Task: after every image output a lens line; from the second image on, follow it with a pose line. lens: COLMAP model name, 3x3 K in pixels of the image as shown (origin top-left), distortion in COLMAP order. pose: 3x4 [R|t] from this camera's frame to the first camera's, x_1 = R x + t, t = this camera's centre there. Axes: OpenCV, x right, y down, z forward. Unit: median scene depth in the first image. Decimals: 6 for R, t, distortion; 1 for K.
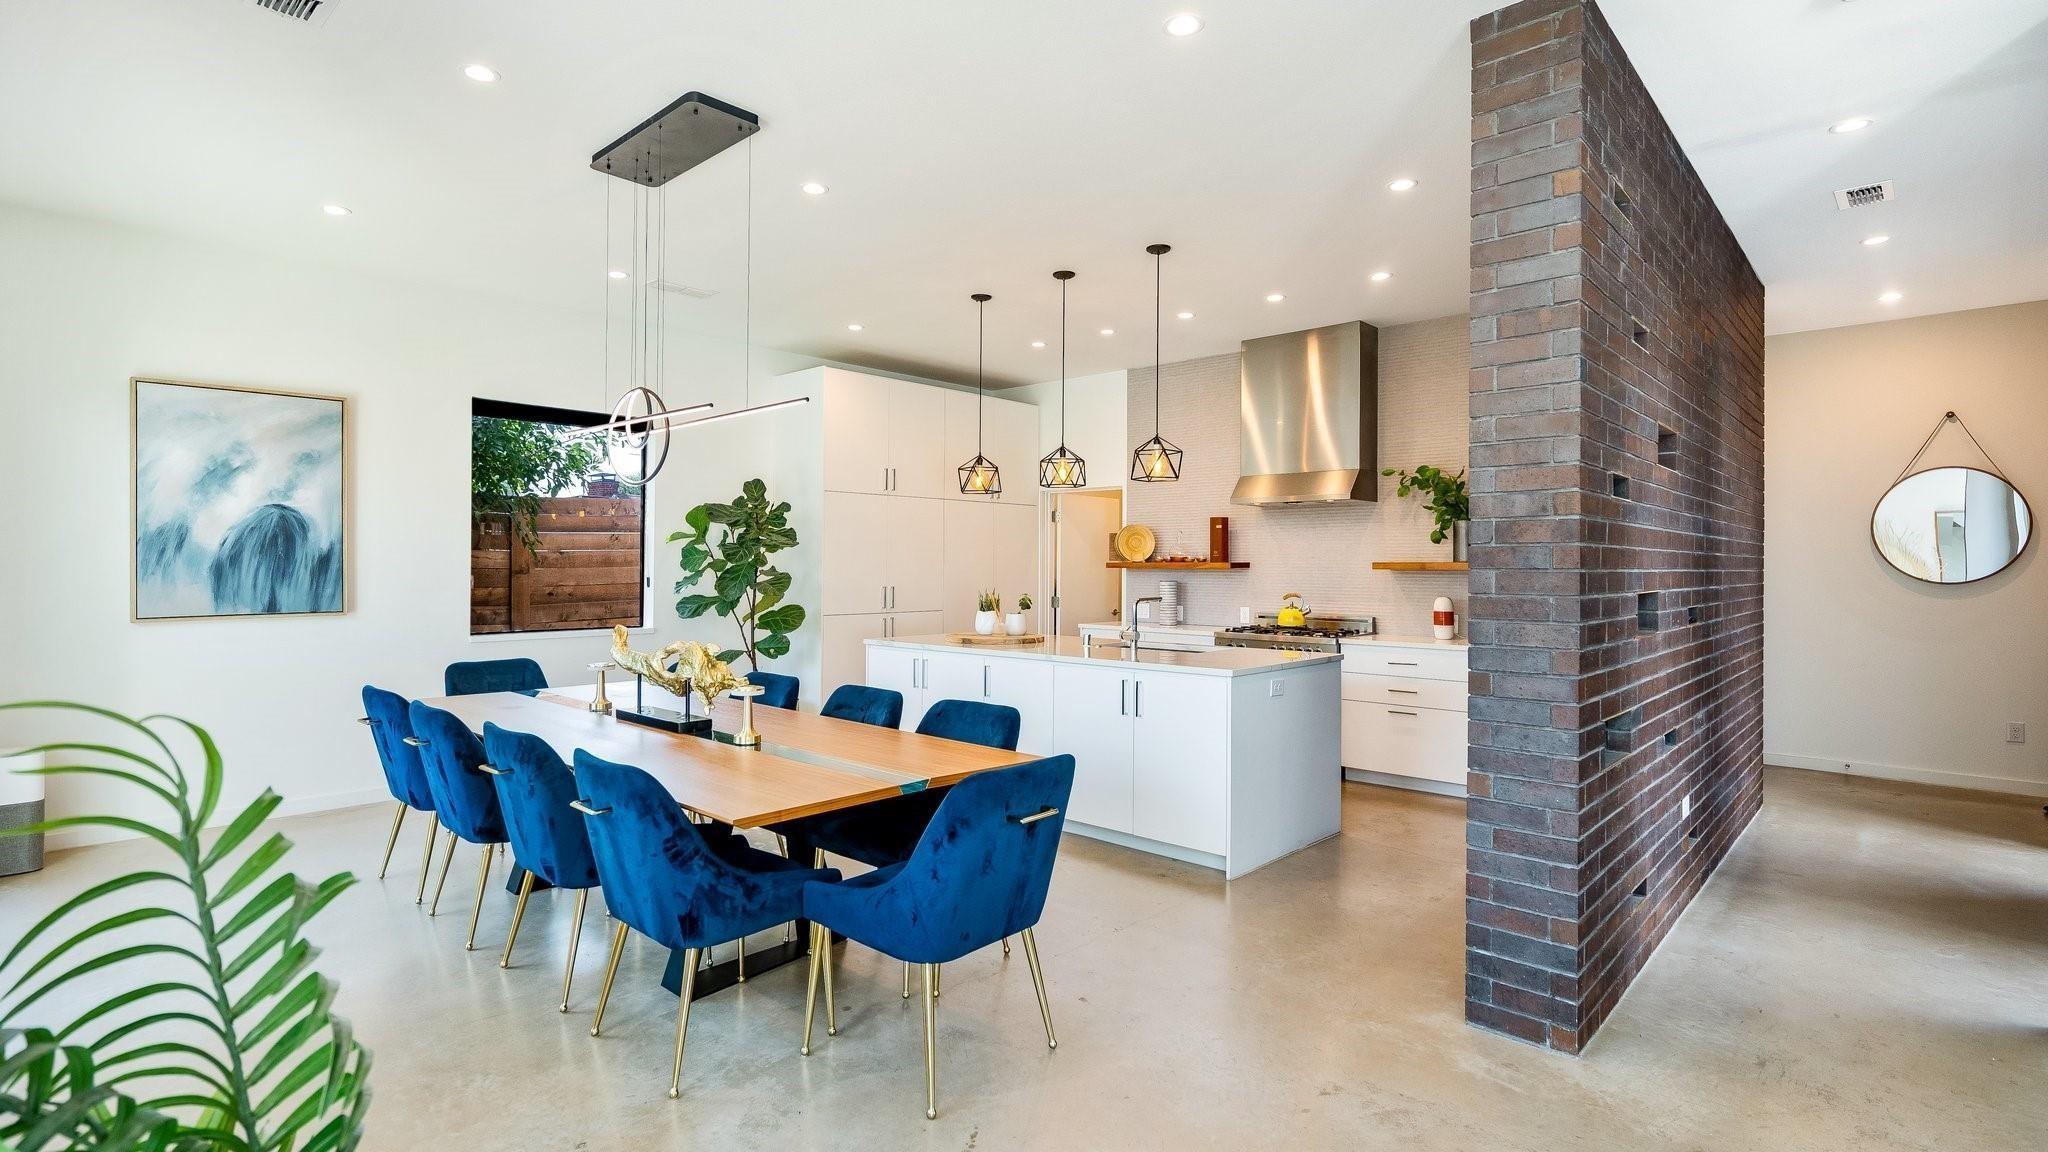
lens RADIAL K [[975.3, 0, 1016.7], [0, 975.3, 564.9], [0, 0, 1]] dist [0.000963, 0.000260]
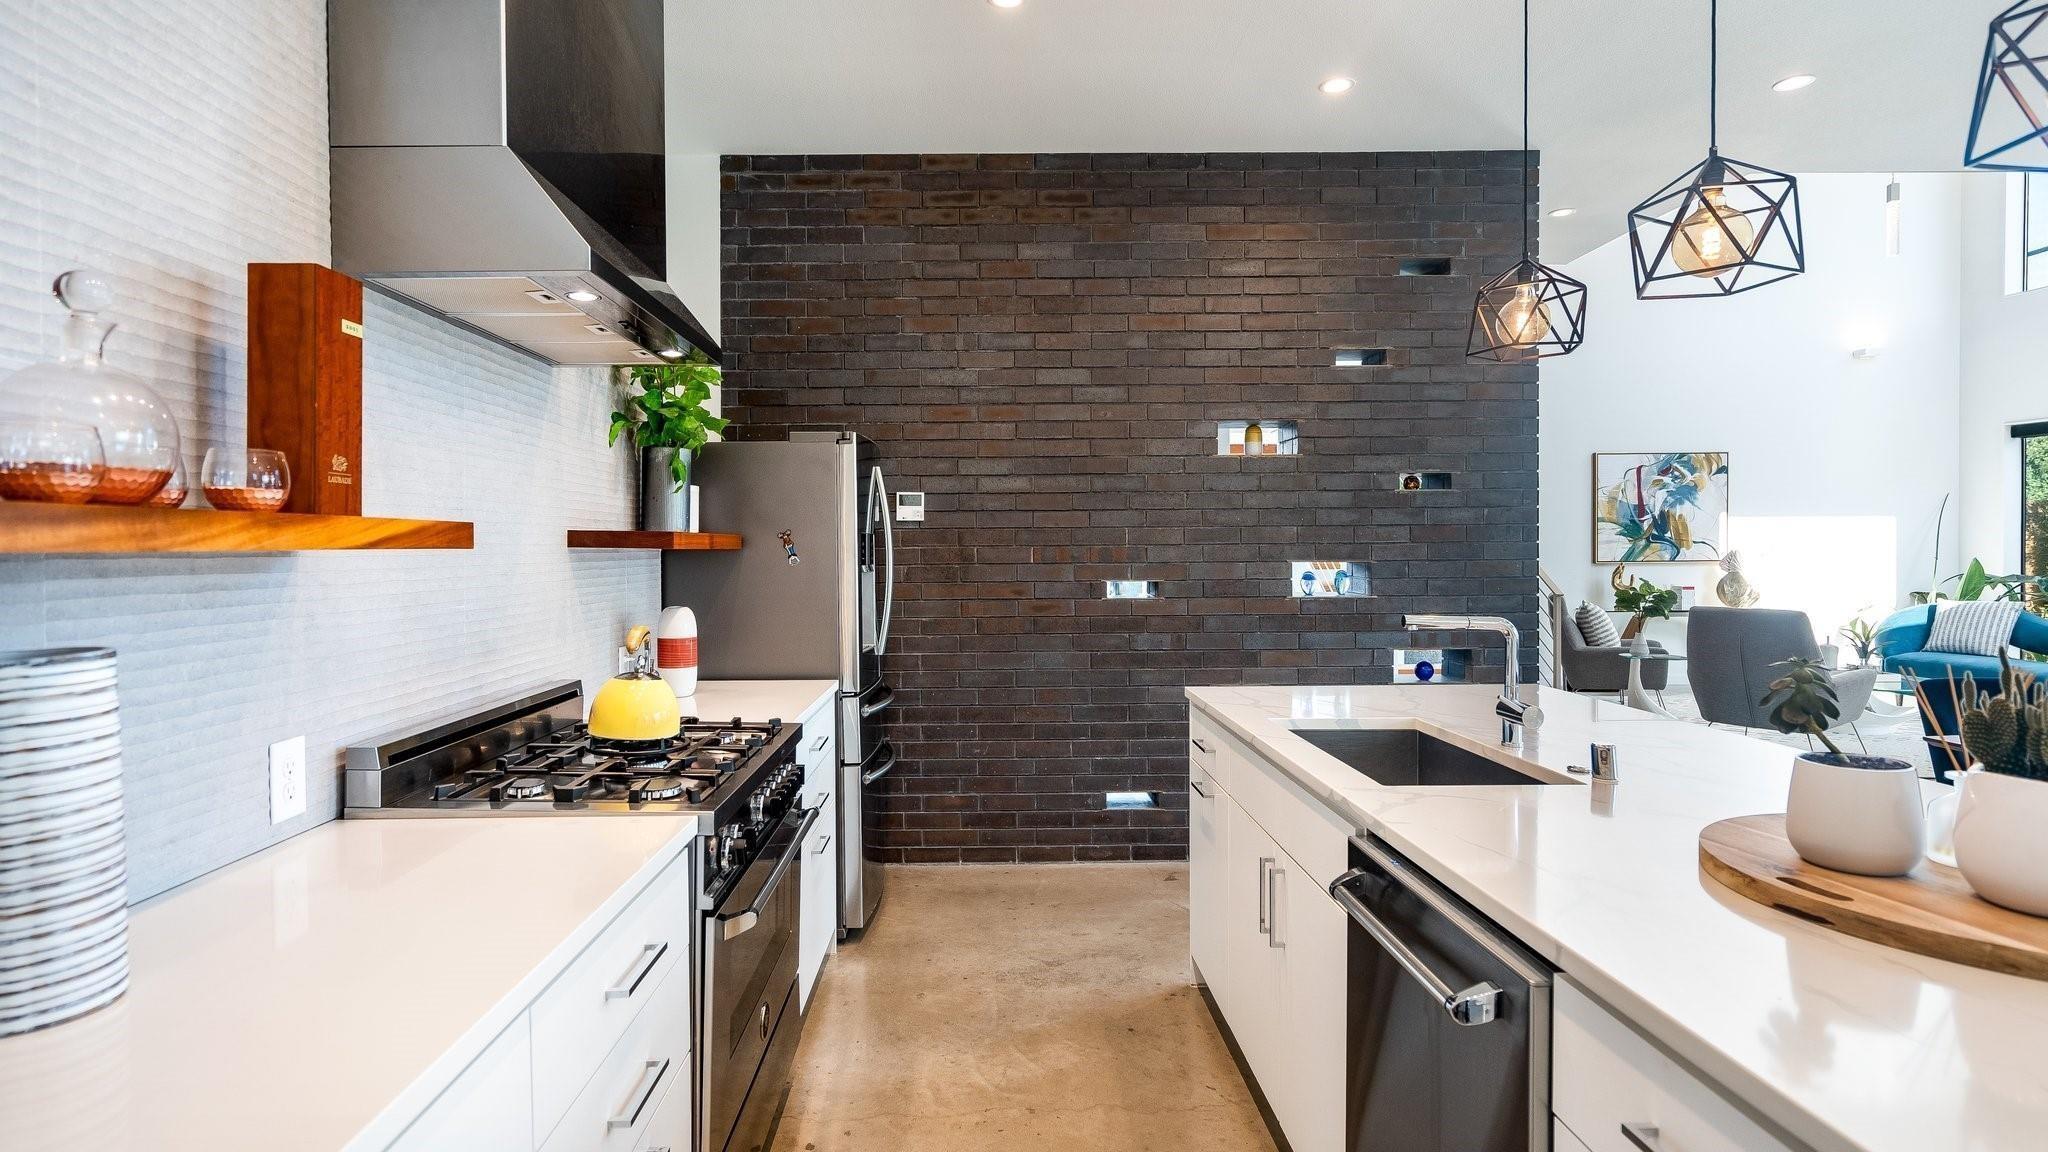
lens RADIAL K [[1031.5, 0, 993.0], [0, 1031.5, 565.1], [0, 0, 1]] dist [-0.000385, 0.000317]
pose [[-0.696432, -0.016802, 0.717426, -0.008452], [-0.000683, 0.999741, 0.022751, 0.002203], [-0.717622, 0.015355, -0.696263, 1.261731]]
